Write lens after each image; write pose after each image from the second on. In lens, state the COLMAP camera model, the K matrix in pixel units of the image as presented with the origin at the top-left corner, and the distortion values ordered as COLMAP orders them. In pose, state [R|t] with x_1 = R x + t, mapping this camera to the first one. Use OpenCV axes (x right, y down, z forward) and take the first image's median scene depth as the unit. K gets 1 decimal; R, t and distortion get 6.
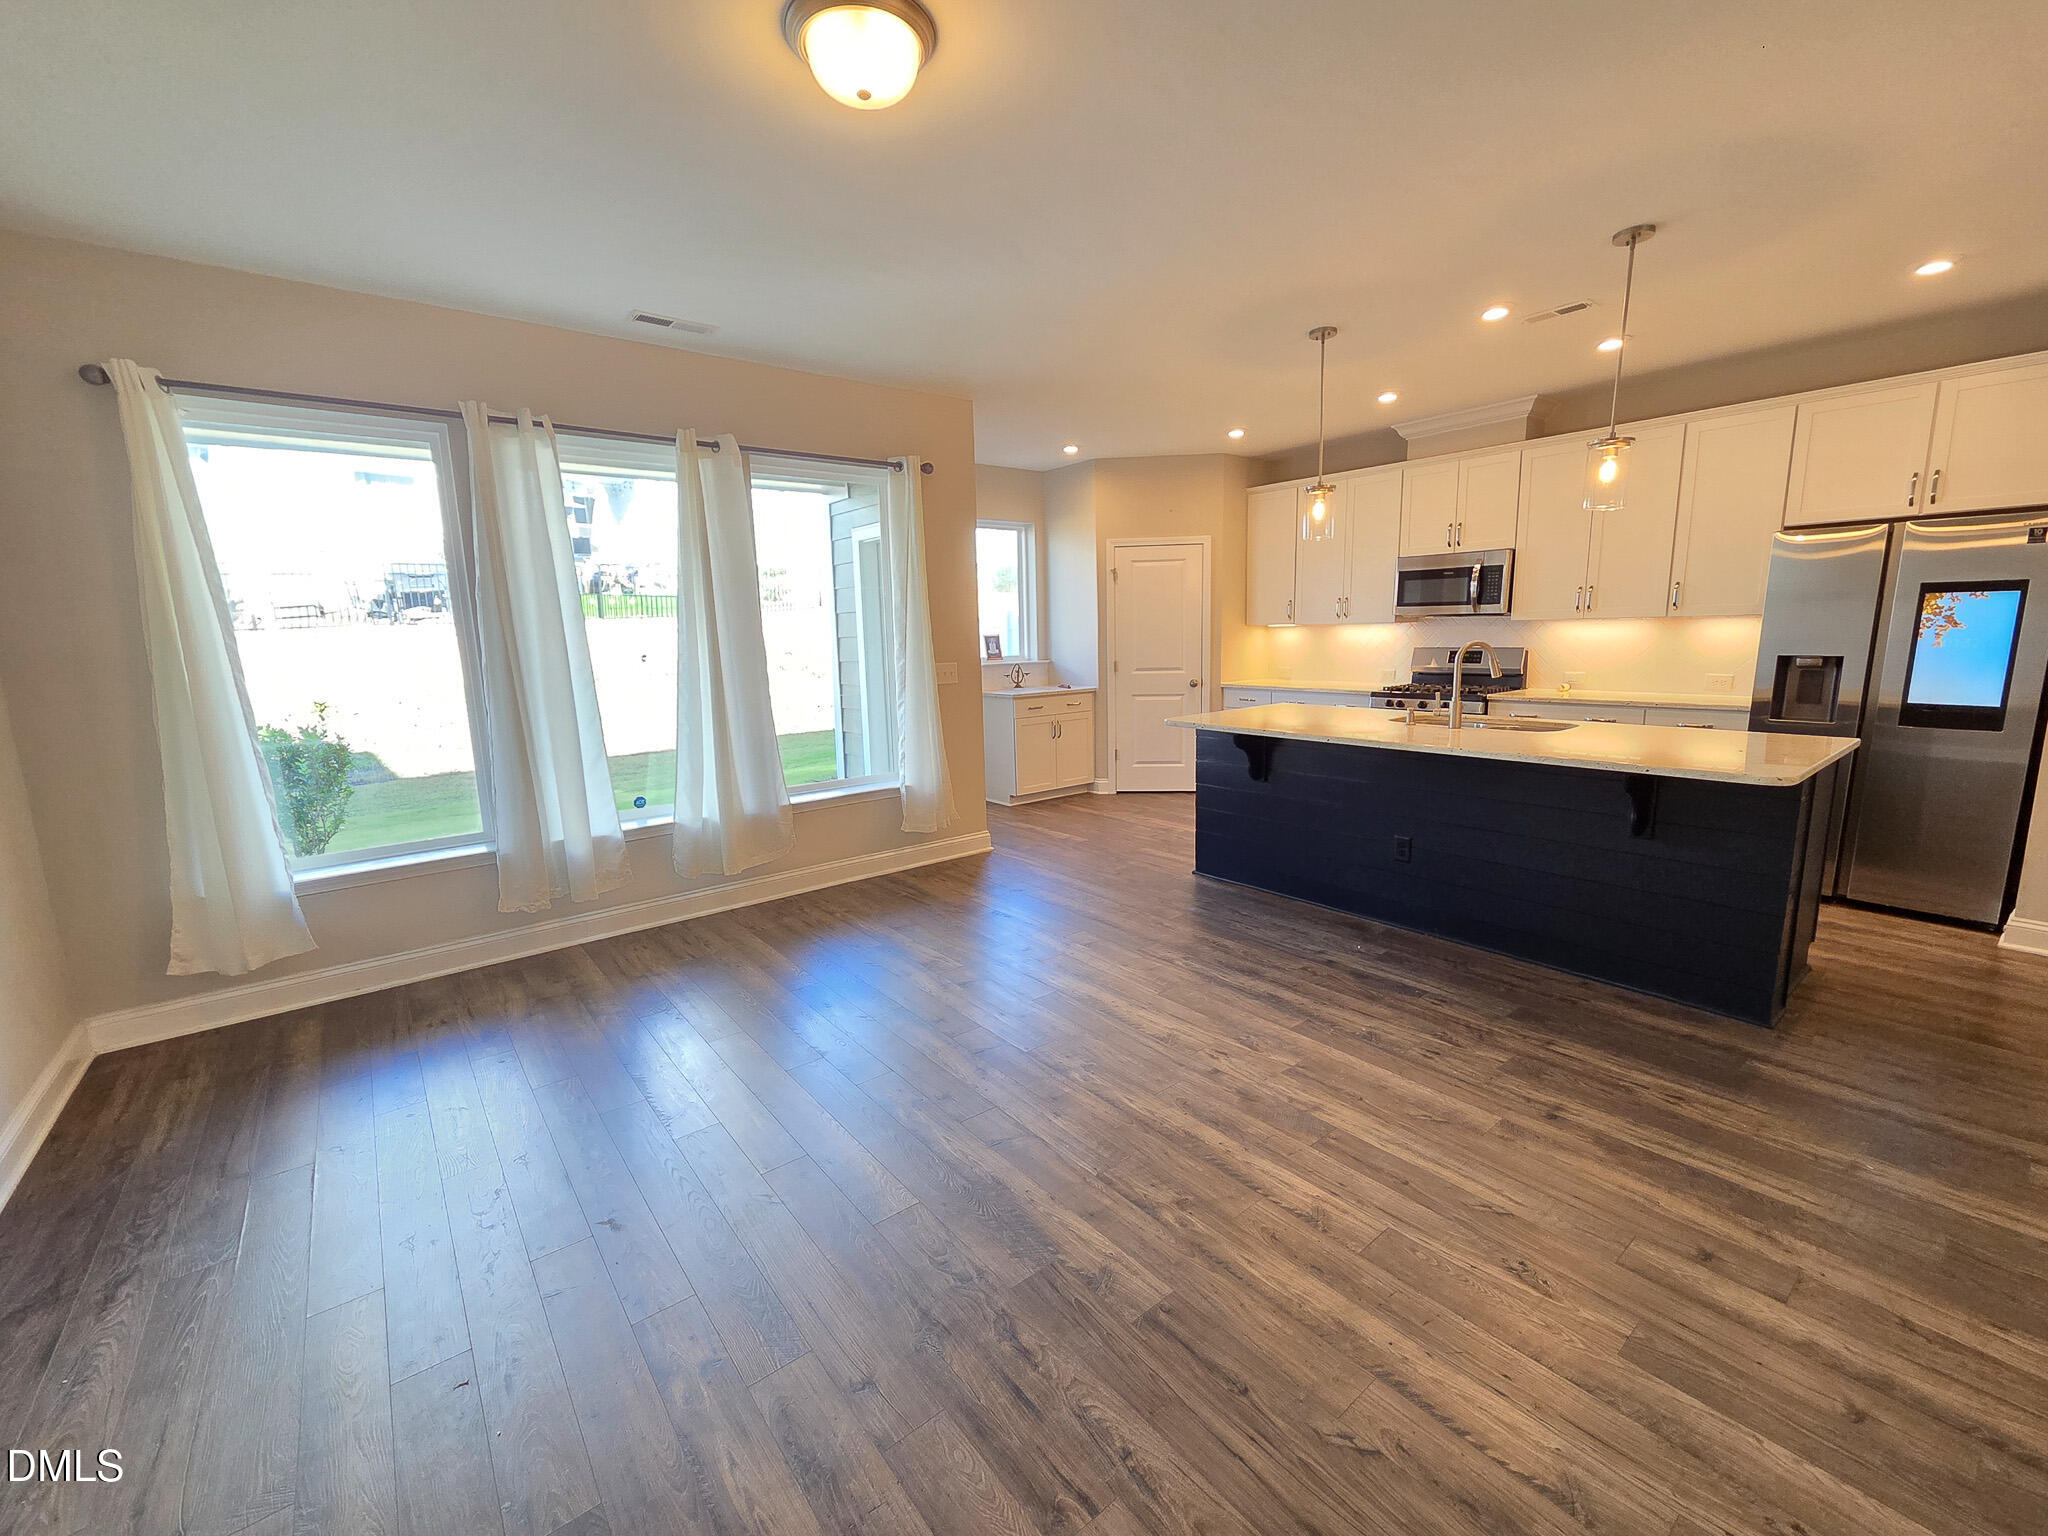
lens RADIAL K [[841.1, 0, 1018.1], [0, 841.1, 768.7], [0, 0, 1]] dist [0.003615, -0.000250]
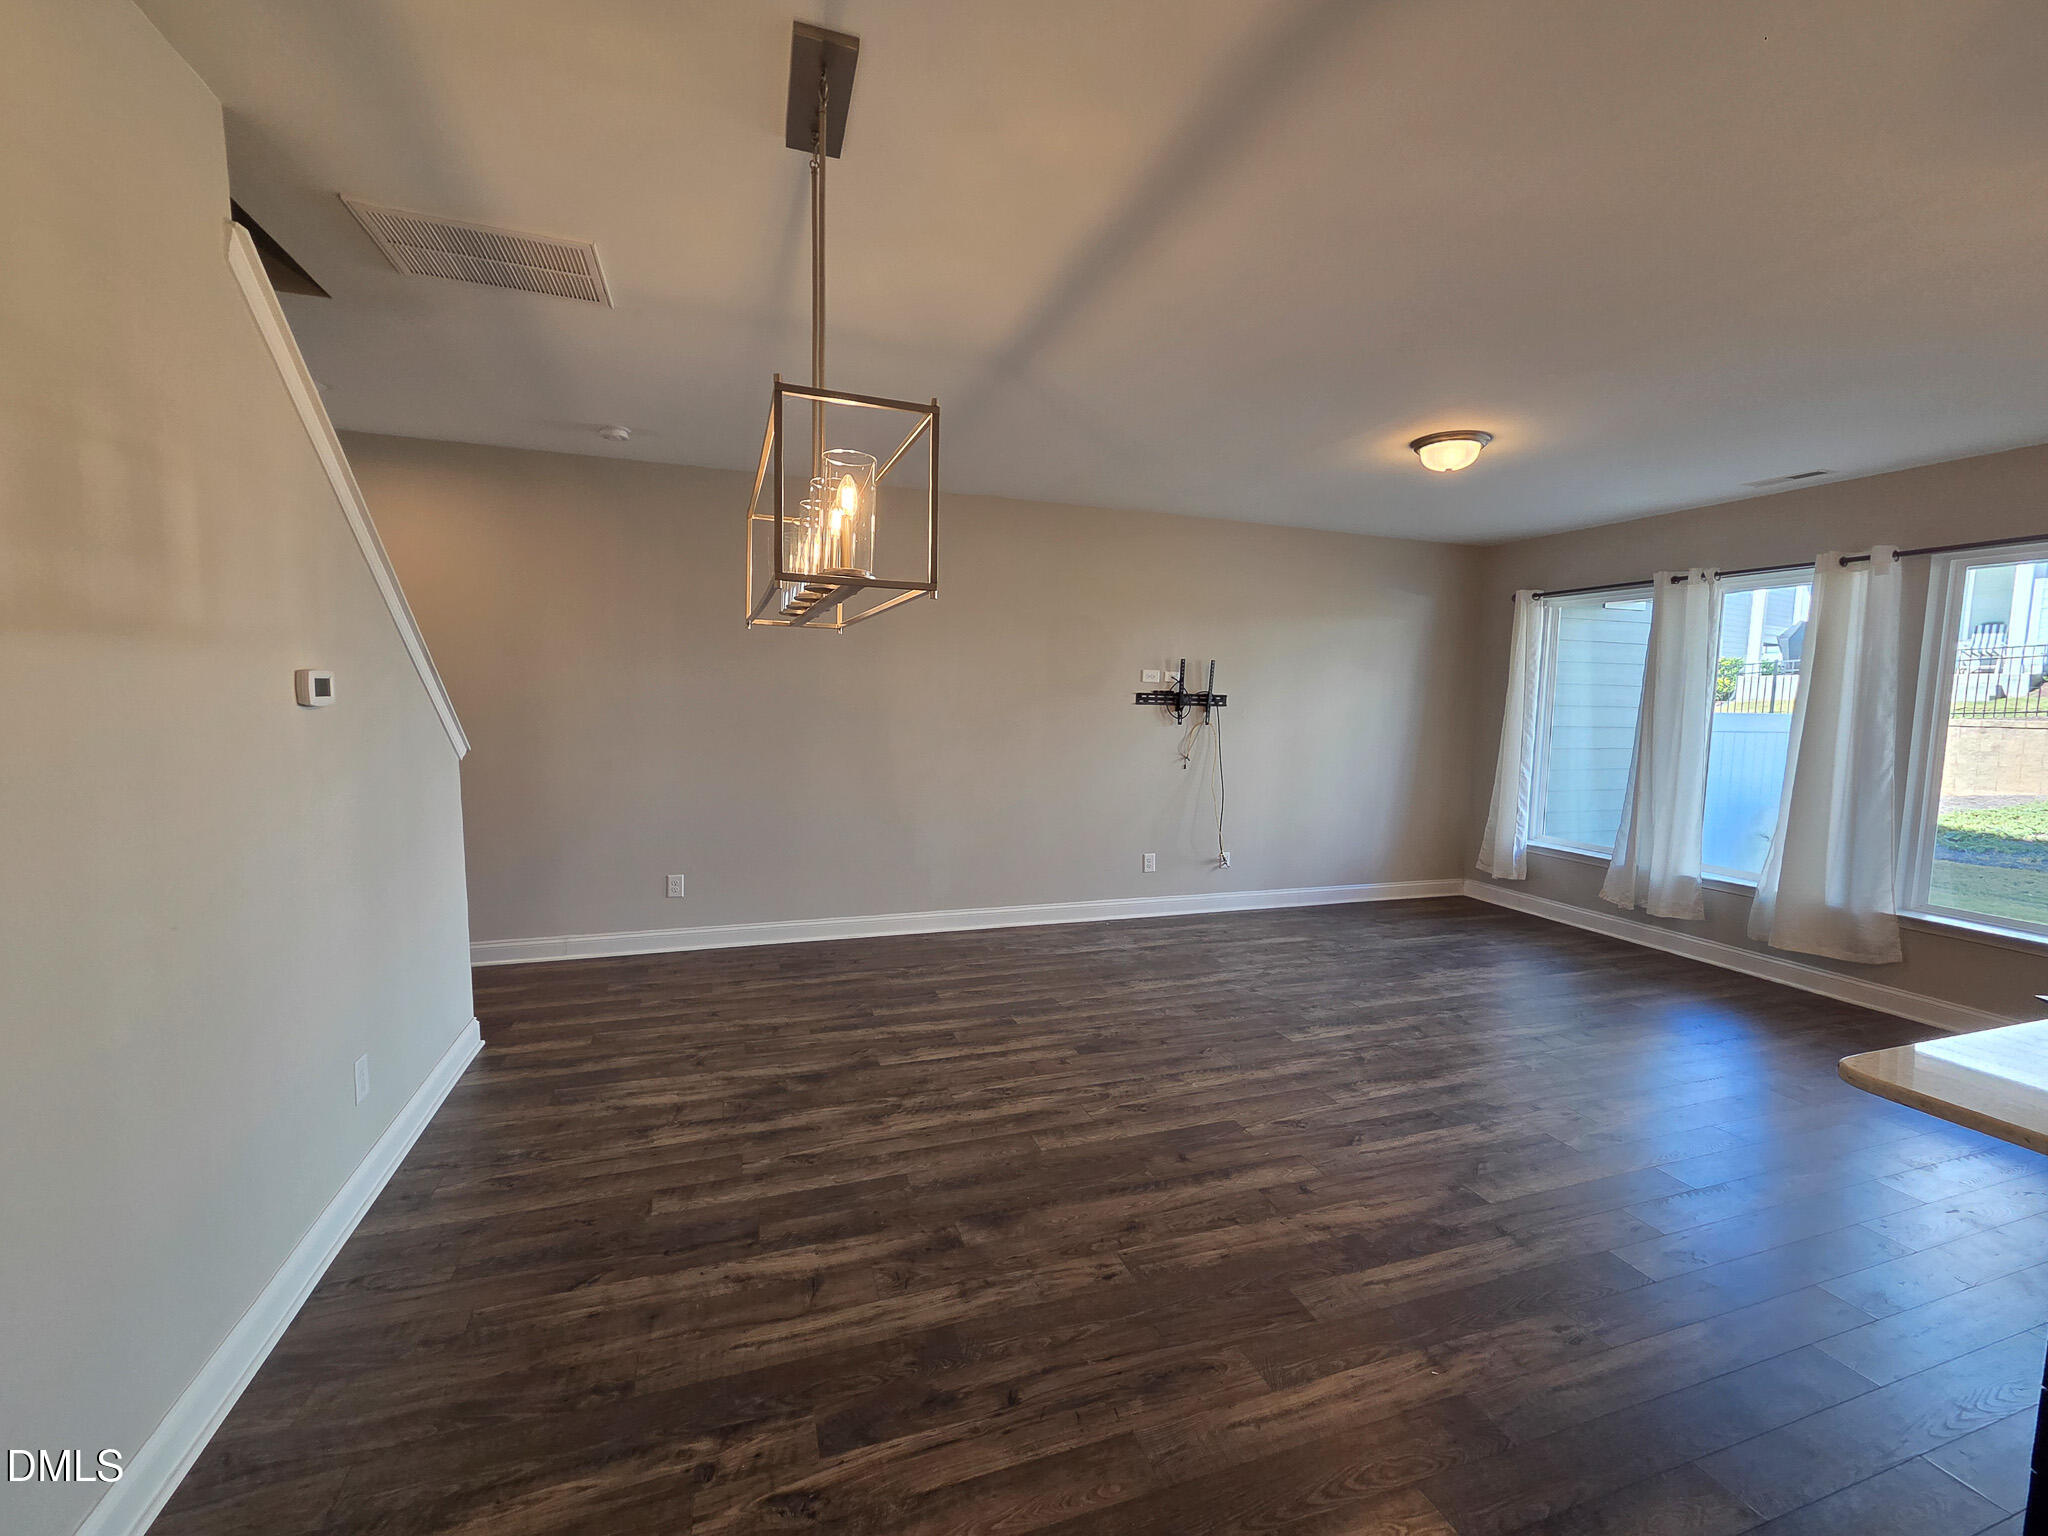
lens RADIAL K [[841.1, 0, 1021.7], [0, 841.1, 765.4], [0, 0, 1]] dist [0.003615, -0.000250]
pose [[-0.330710, 0.097160, -0.938718, 1.052809], [-0.169532, 0.972389, 0.160371, -0.121248], [0.928380, 0.212179, -0.305107, 0.398912]]
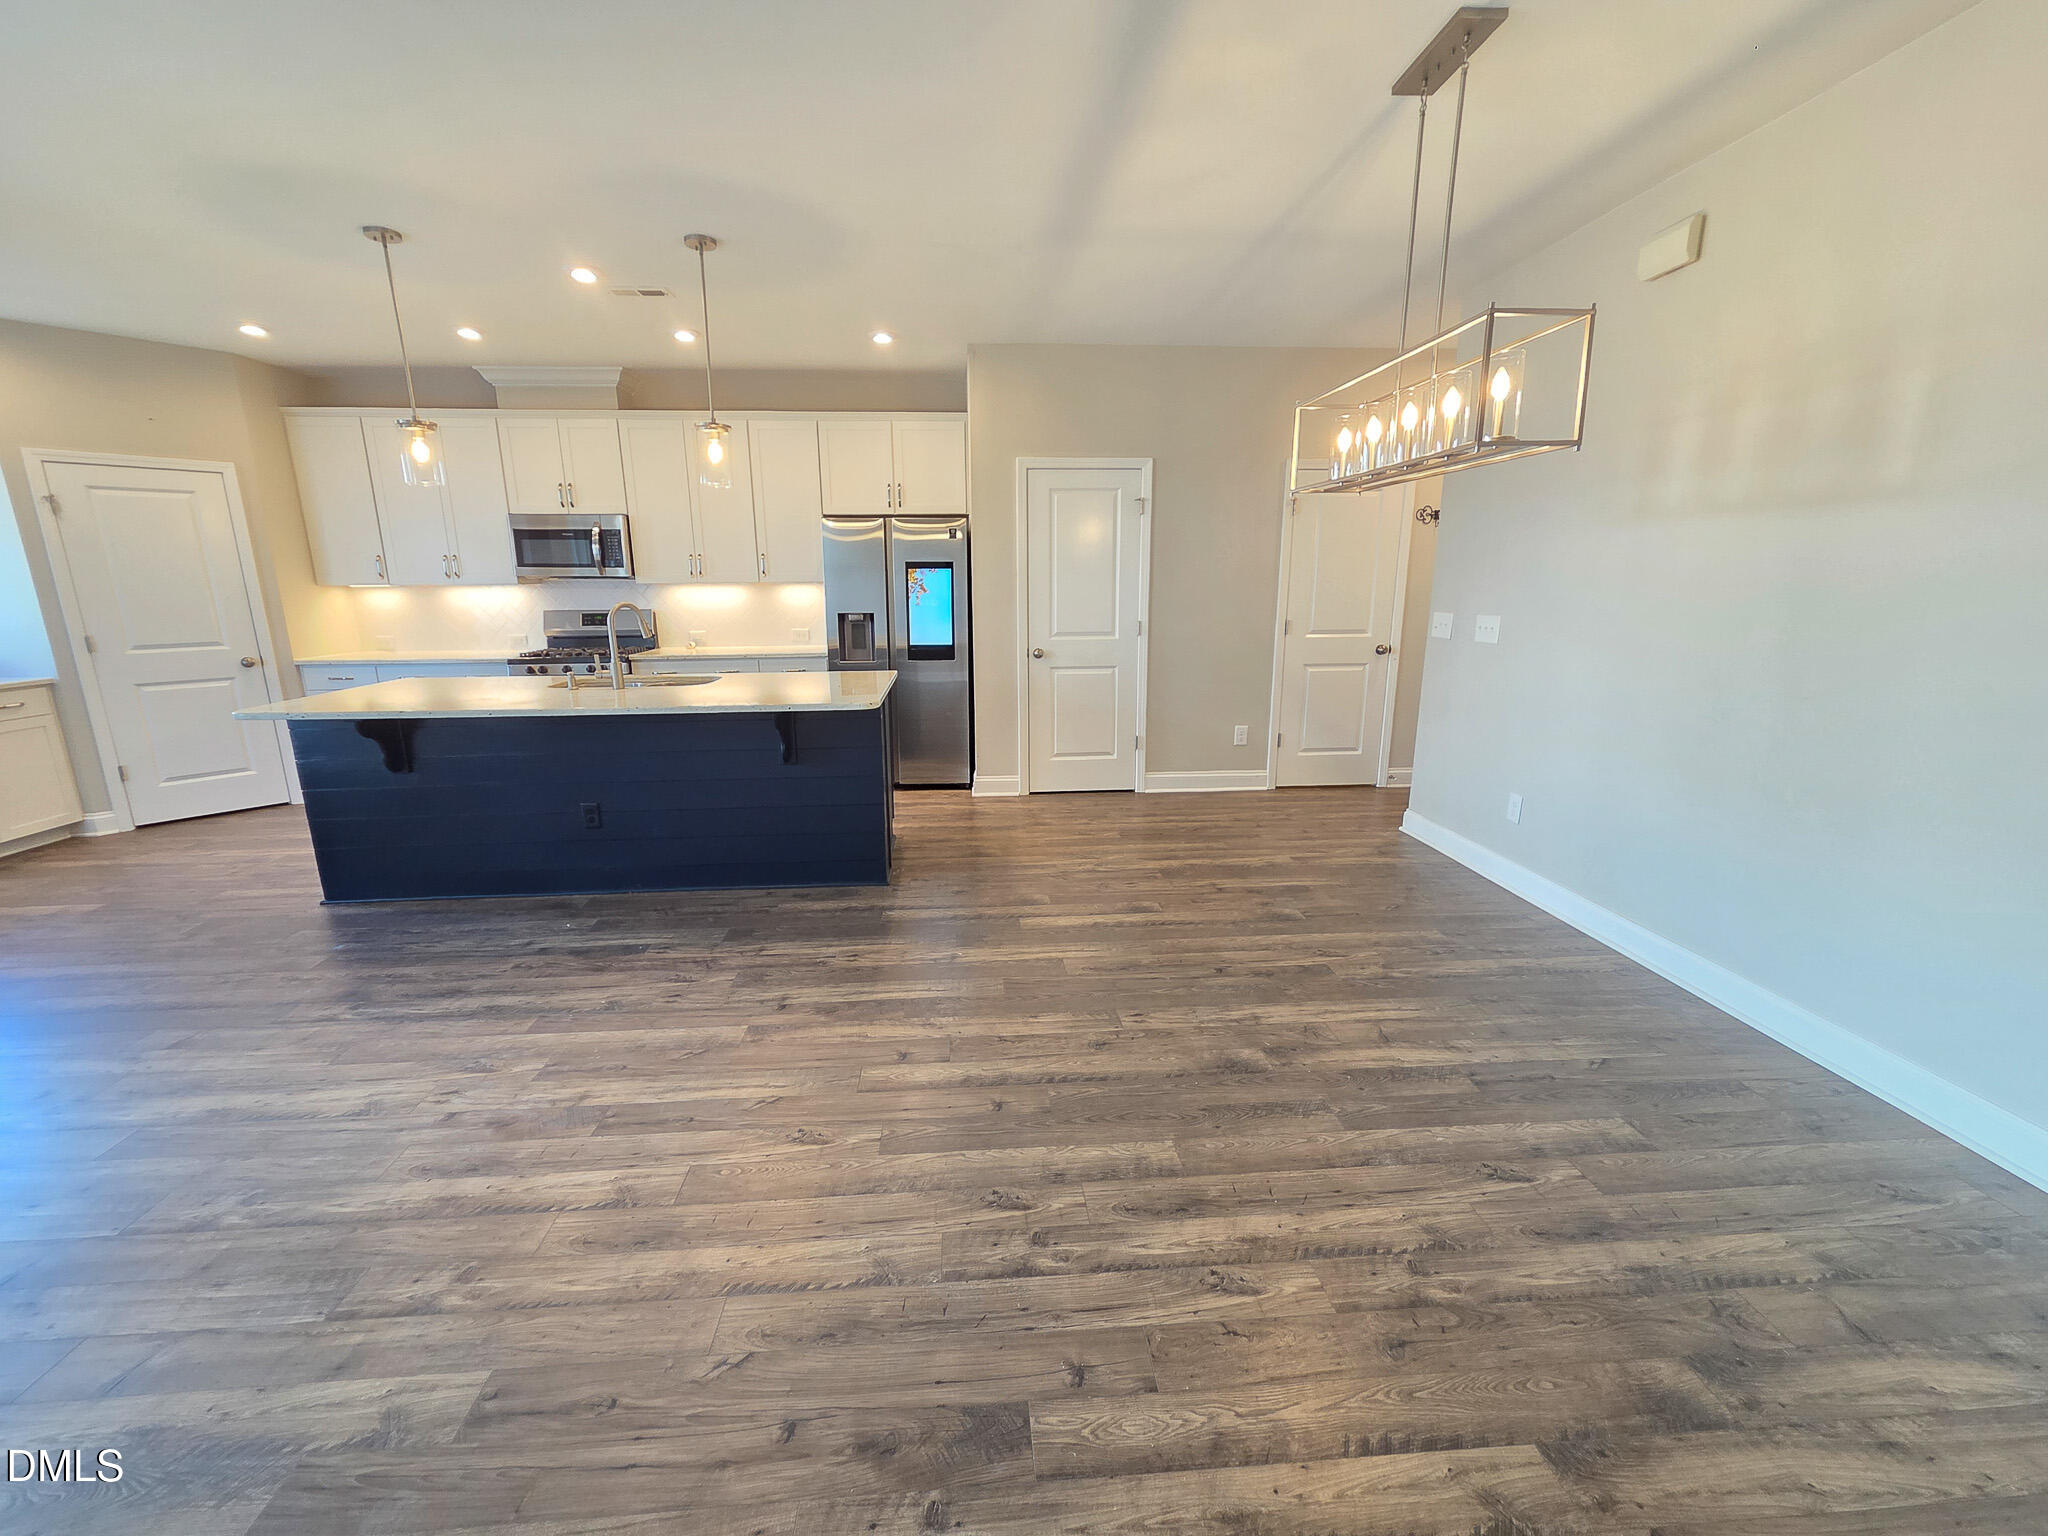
lens RADIAL K [[841.1, 0, 1014.5], [0, 841.1, 766.1], [0, 0, 1]] dist [0.003615, -0.000250]
pose [[0.565326, -0.162025, 0.808798, -0.049565], [0.130352, 0.985746, 0.106361, -0.001878], [-0.814503, 0.045299, 0.578388, 0.023023]]
